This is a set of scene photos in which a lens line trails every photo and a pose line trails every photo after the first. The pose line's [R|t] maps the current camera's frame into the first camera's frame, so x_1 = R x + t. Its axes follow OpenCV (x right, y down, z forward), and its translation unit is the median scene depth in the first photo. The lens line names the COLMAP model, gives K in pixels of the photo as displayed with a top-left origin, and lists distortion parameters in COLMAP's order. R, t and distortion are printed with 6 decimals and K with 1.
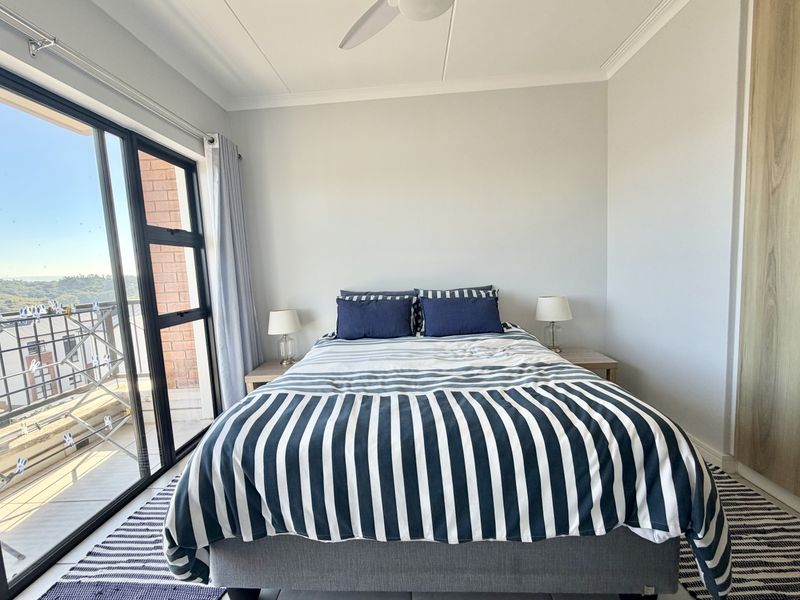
lens RADIAL K [[343.3, 0, 397.5], [0, 343.3, 297.4], [0, 0, 1]] dist [0.005534, 0.000585]
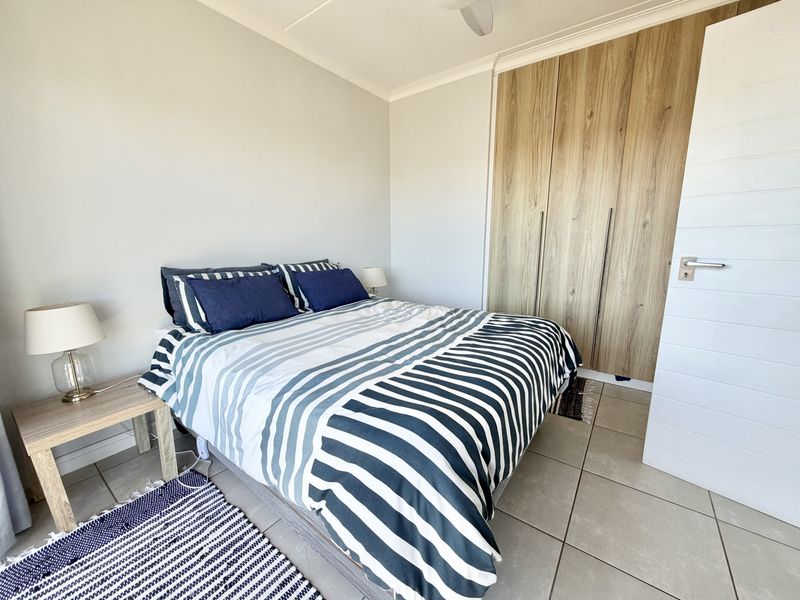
lens RADIAL K [[321.4, 0, 398.3], [0, 321.4, 299.1], [0, 0, 1]] dist [0.002979, 0.000174]
pose [[0.550688, -0.105598, 0.828005, -0.765106], [0.052257, 0.994381, 0.092061, 0.013447], [-0.833074, -0.007428, 0.553112, 0.455169]]
